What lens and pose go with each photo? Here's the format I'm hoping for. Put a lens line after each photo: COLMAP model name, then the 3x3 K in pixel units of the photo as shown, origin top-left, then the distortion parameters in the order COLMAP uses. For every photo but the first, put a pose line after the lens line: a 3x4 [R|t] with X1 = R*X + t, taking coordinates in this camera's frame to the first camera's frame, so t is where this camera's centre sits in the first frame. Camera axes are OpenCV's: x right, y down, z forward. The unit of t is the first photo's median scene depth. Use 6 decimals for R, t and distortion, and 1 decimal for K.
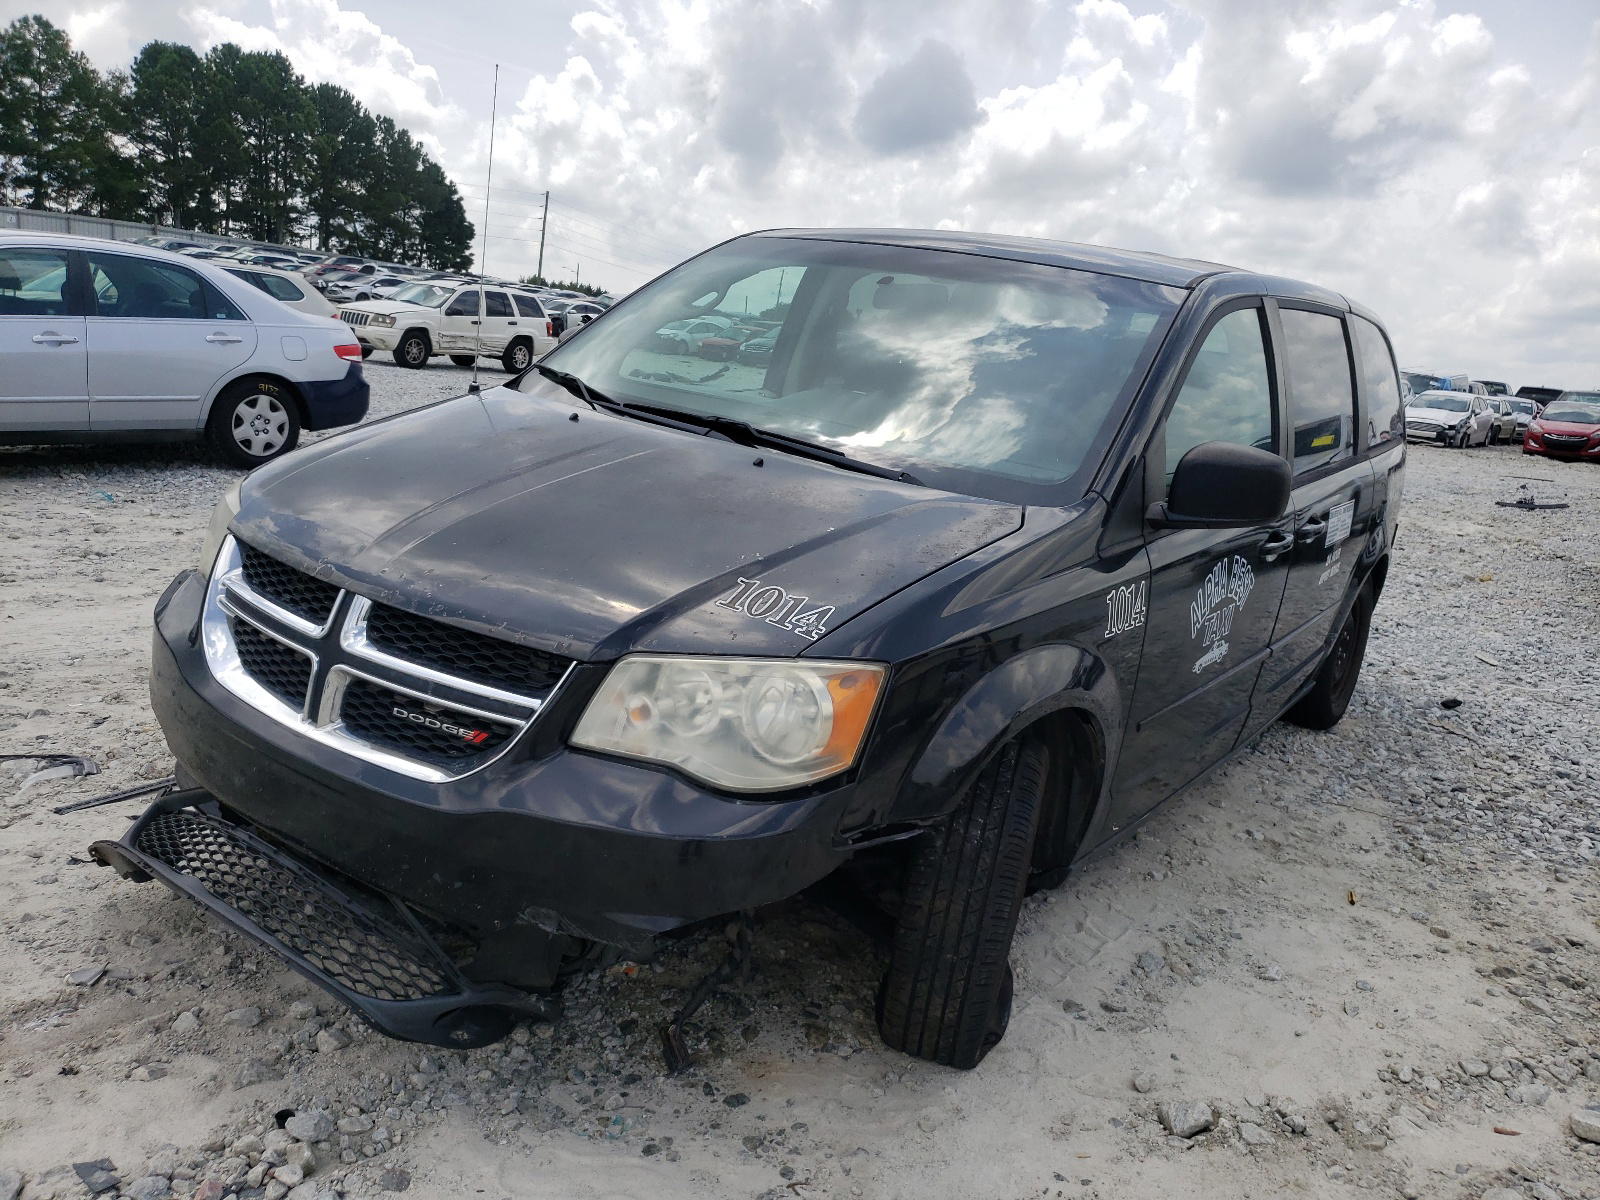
lens RADIAL K [[1262.9, 0, 800.6], [0, 1262.9, 627.3], [0, 0, 1]] dist [-0.017487, 0.035850]
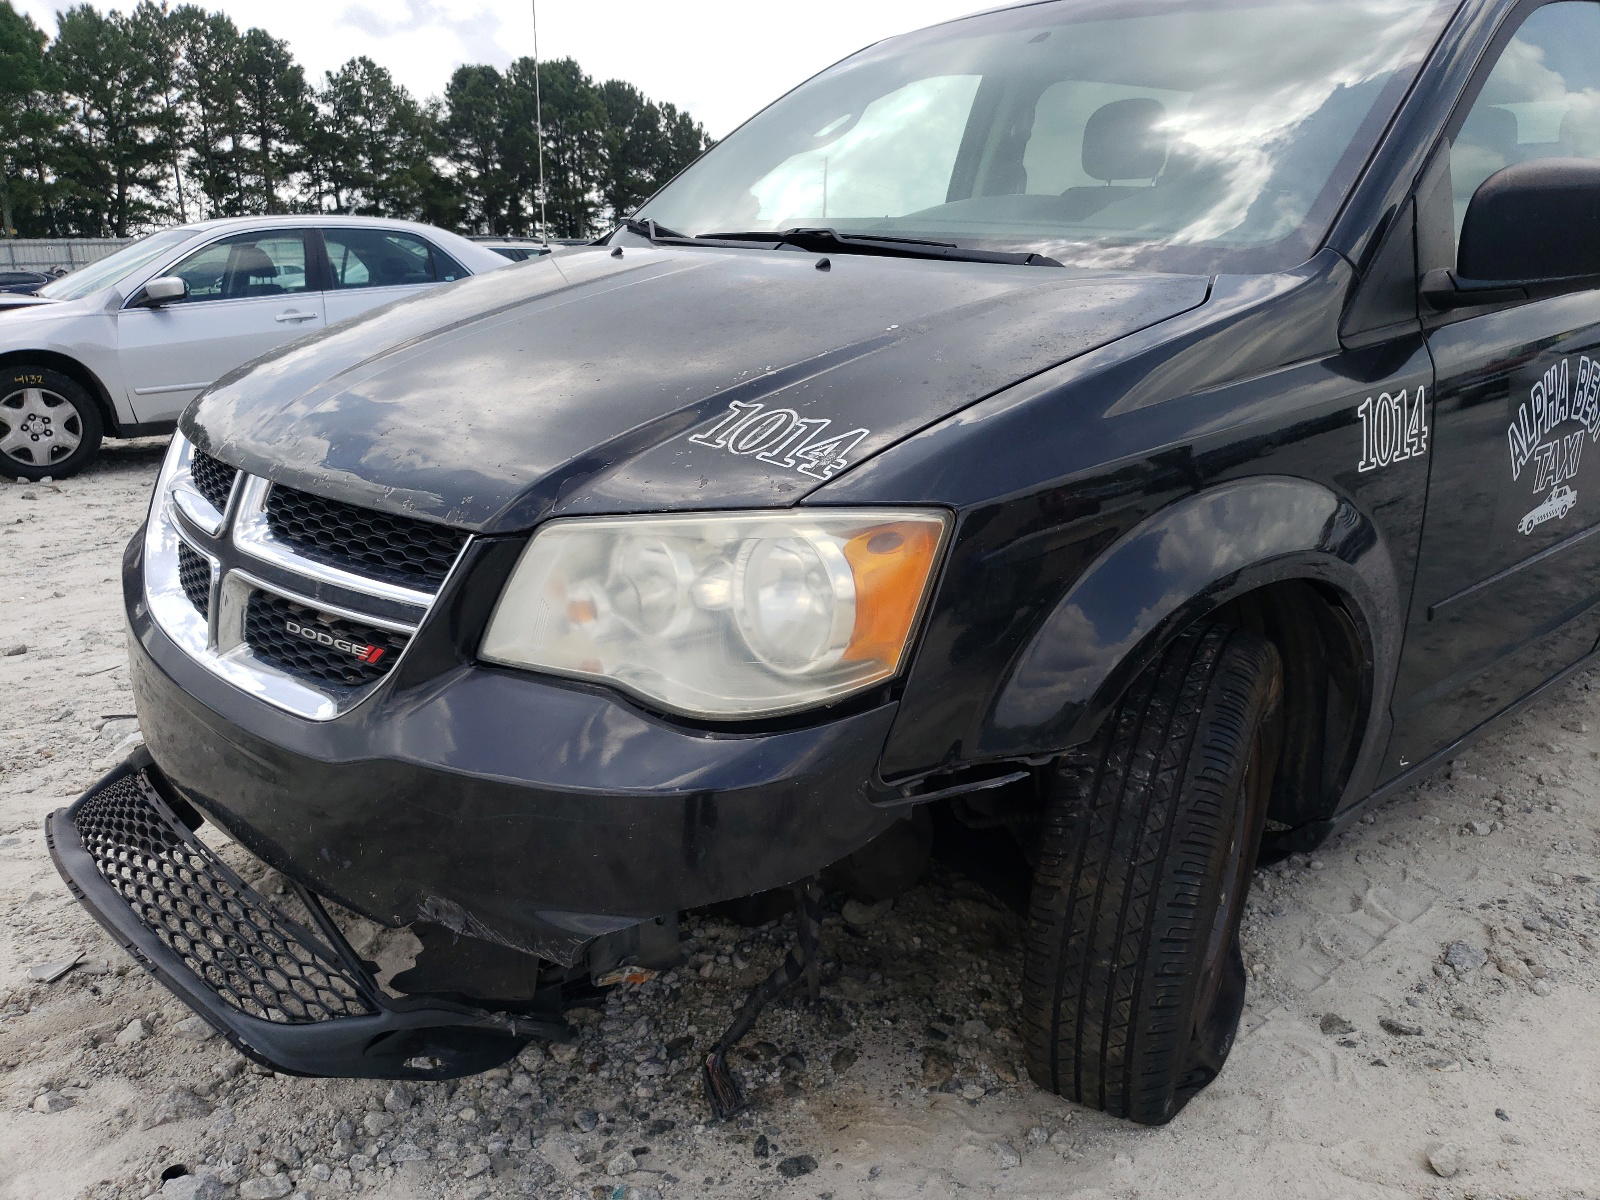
lens RADIAL K [[1262.9, 0, 800.6], [0, 1262.9, 627.3], [0, 0, 1]] dist [-0.017487, 0.035850]
pose [[0.970434, -0.050962, -0.235923, 0.120726], [0.060075, 0.997694, 0.031600, 0.054373], [0.233769, -0.044838, 0.971258, 0.319027]]
